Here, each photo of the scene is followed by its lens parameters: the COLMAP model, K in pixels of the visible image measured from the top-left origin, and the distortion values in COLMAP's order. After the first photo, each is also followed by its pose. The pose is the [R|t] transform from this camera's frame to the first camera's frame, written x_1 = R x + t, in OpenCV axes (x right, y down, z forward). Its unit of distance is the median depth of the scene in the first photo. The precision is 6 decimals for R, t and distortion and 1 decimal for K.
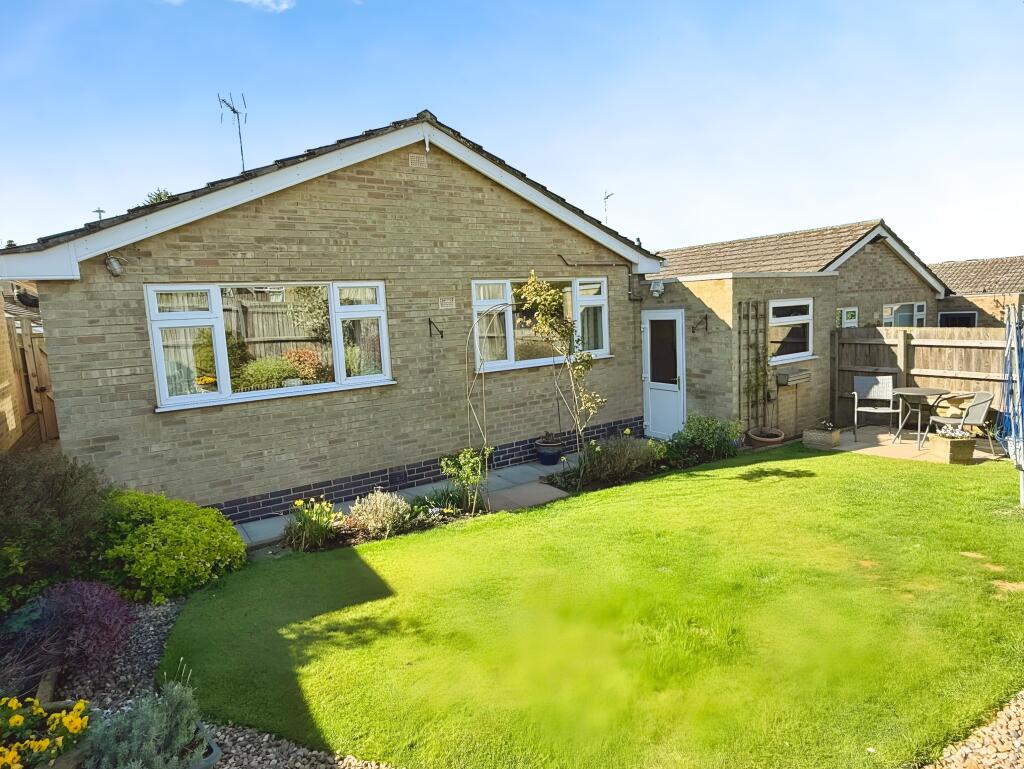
lens RADIAL K [[567.8, 0, 466.3], [0, 567.8, 385.5], [0, 0, 1]] dist [0.000236, -0.000262]
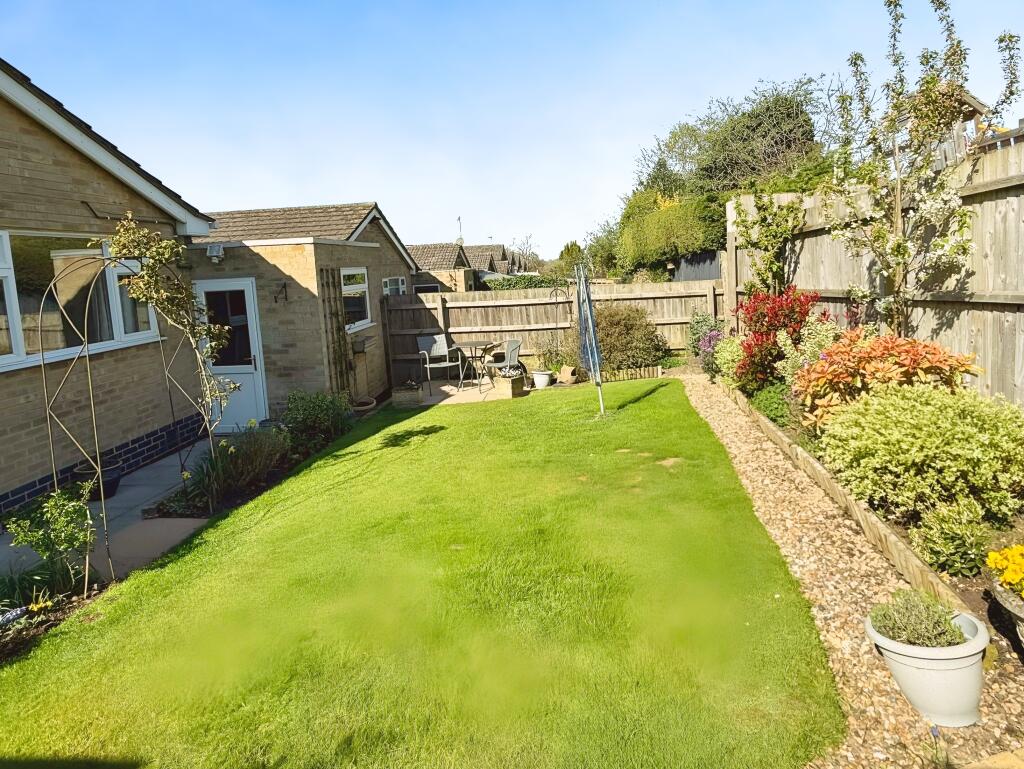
lens RADIAL K [[618.5, 0, 511.2], [0, 618.5, 316.2], [0, 0, 1]] dist [-0.001053, -0.001246]
pose [[0.599589, -0.046918, 0.798932, -0.147635], [0.121903, 0.991986, -0.033231, 0.004597], [-0.790970, 0.117317, 0.600503, 0.130828]]
